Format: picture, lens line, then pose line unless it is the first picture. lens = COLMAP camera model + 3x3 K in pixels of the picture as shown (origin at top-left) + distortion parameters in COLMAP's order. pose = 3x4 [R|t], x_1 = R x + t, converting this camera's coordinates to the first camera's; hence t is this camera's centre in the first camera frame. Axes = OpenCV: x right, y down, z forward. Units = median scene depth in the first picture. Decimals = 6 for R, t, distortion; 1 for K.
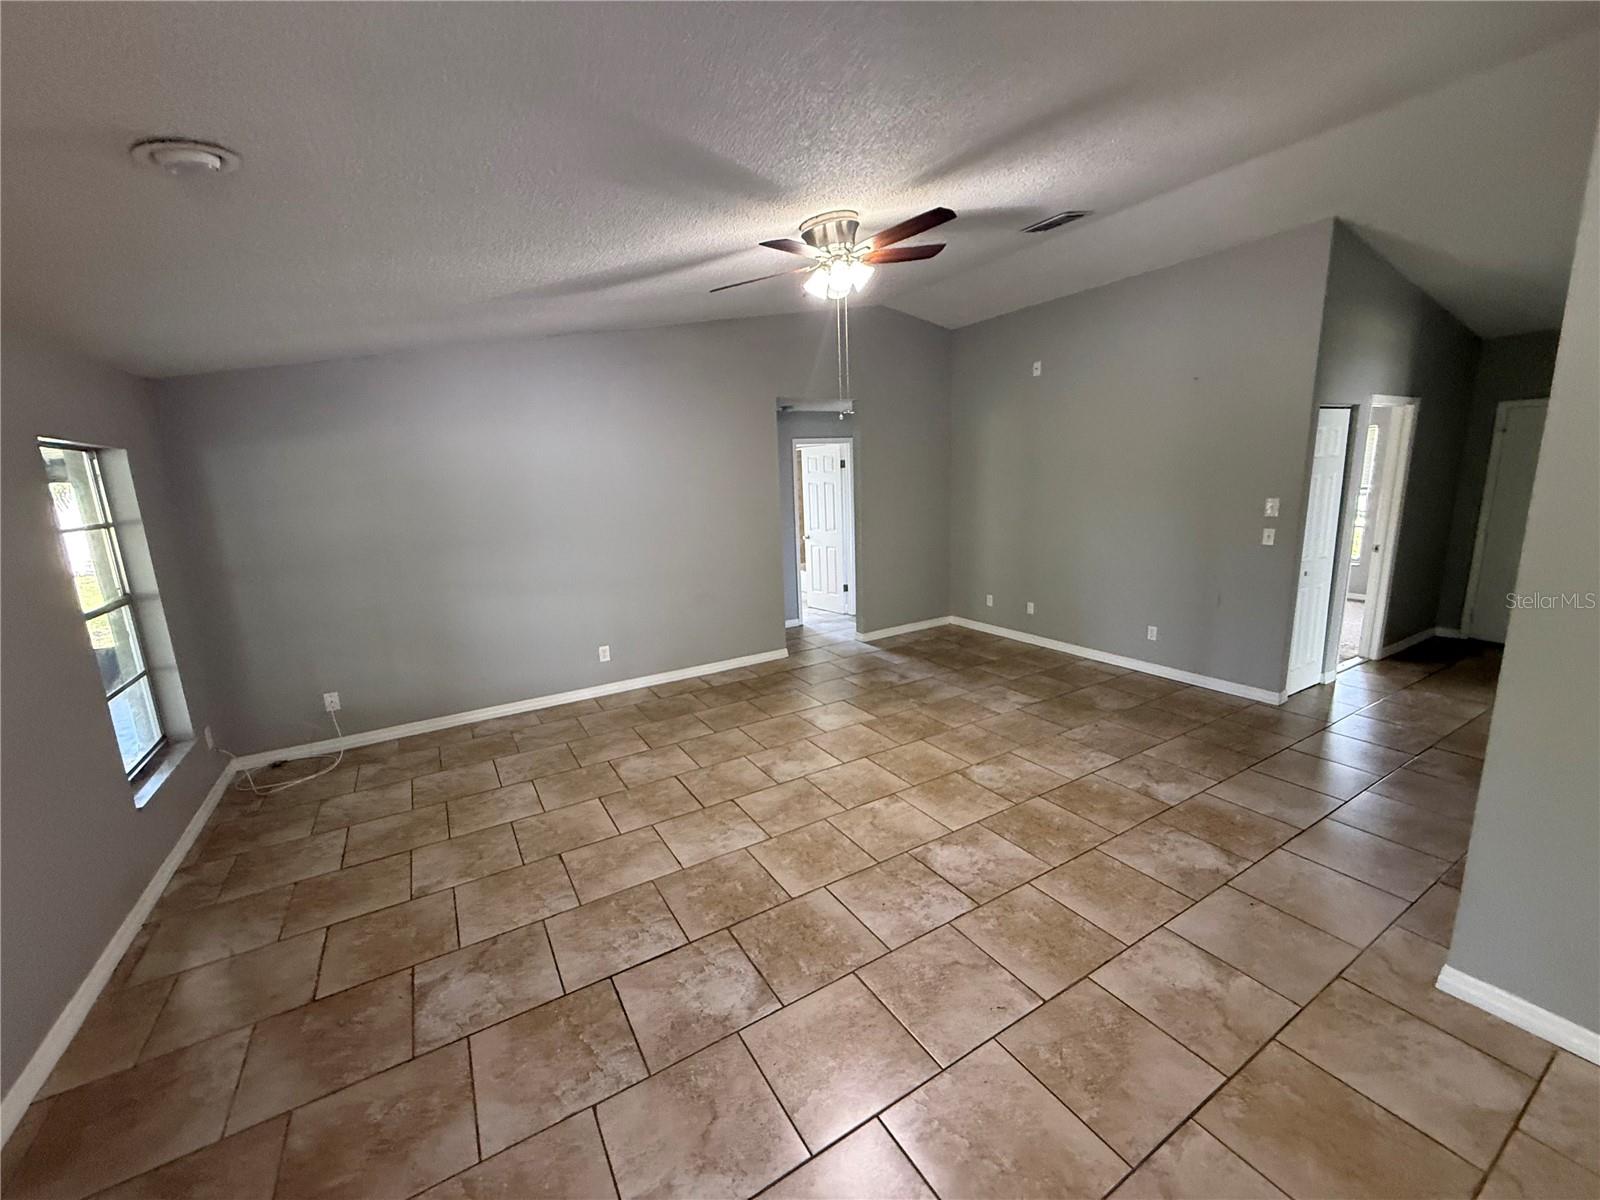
lens RADIAL K [[639.9, 0, 796.8], [0, 639.9, 600.7], [0, 0, 1]] dist [0.002780, 0.000630]
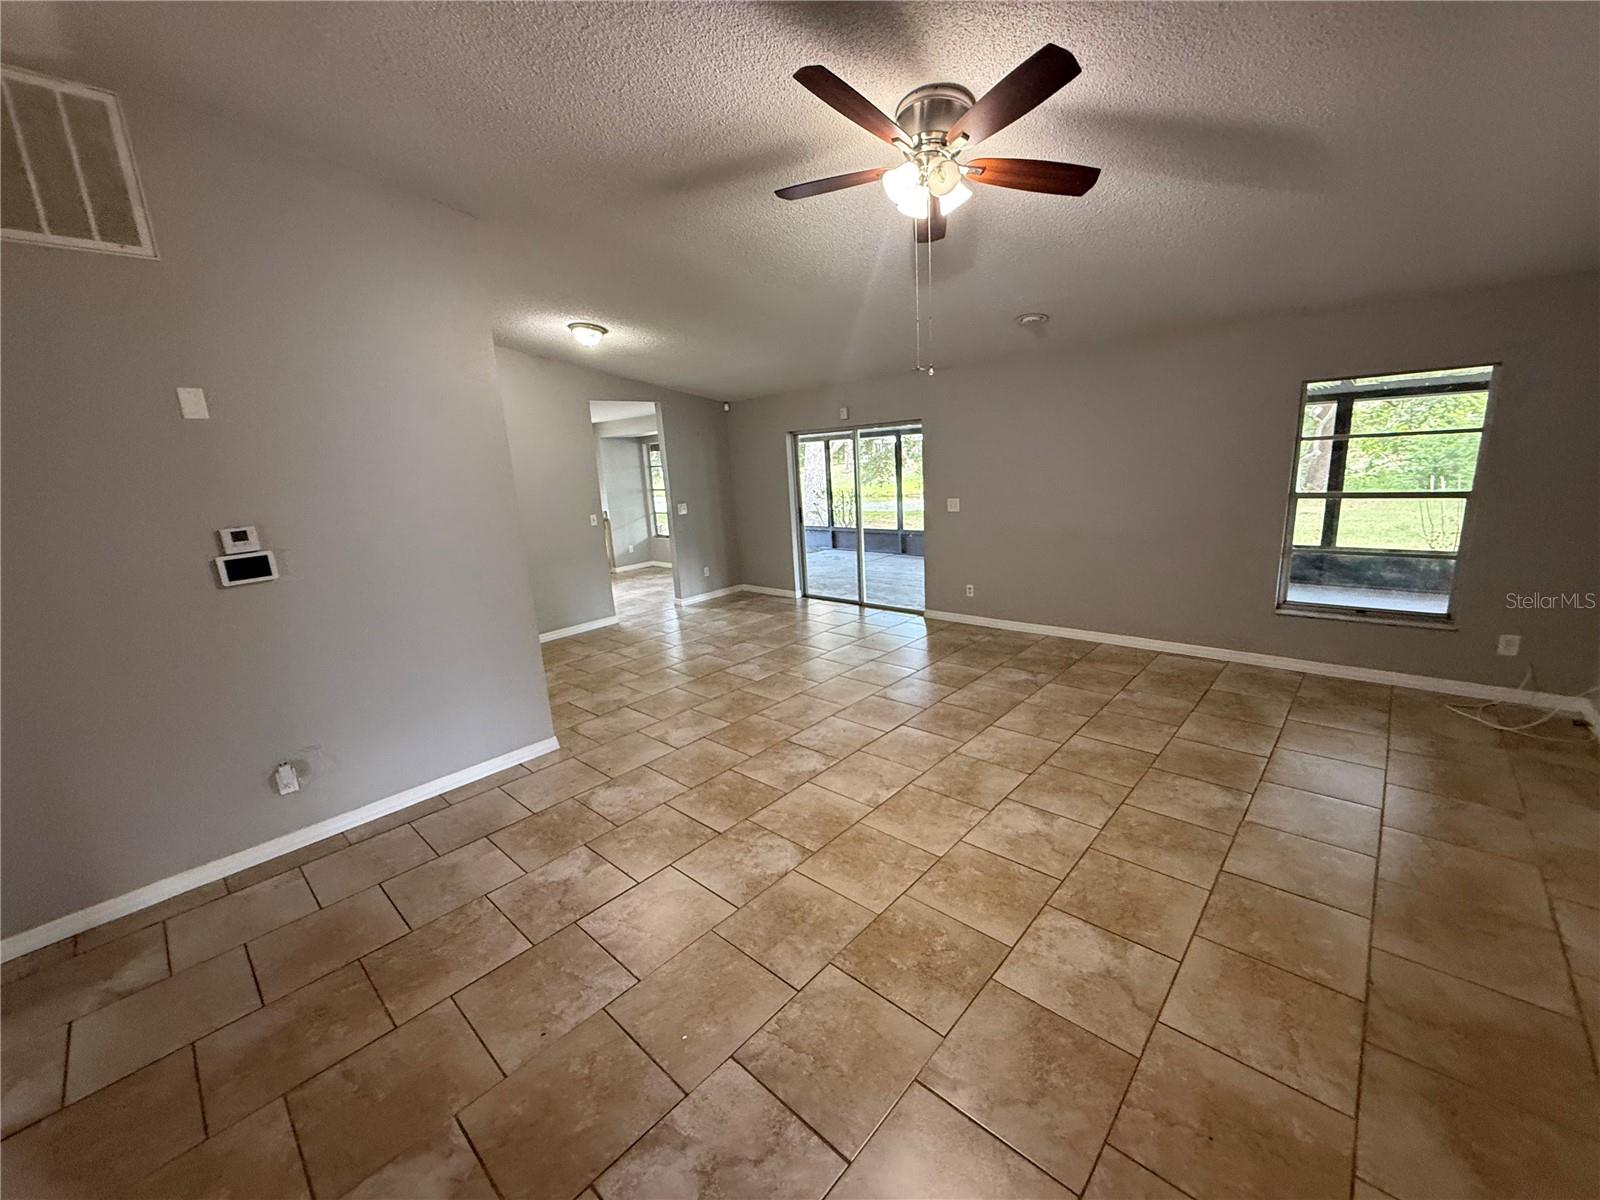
lens RADIAL K [[639.9, 0, 799.6], [0, 639.9, 599.5], [0, 0, 1]] dist [0.002780, 0.000630]
pose [[-0.953521, 0.158582, -0.256222, 0.447158], [0.041292, 0.911057, 0.410208, -0.348739], [0.298484, 0.380562, -0.875260, 1.677688]]
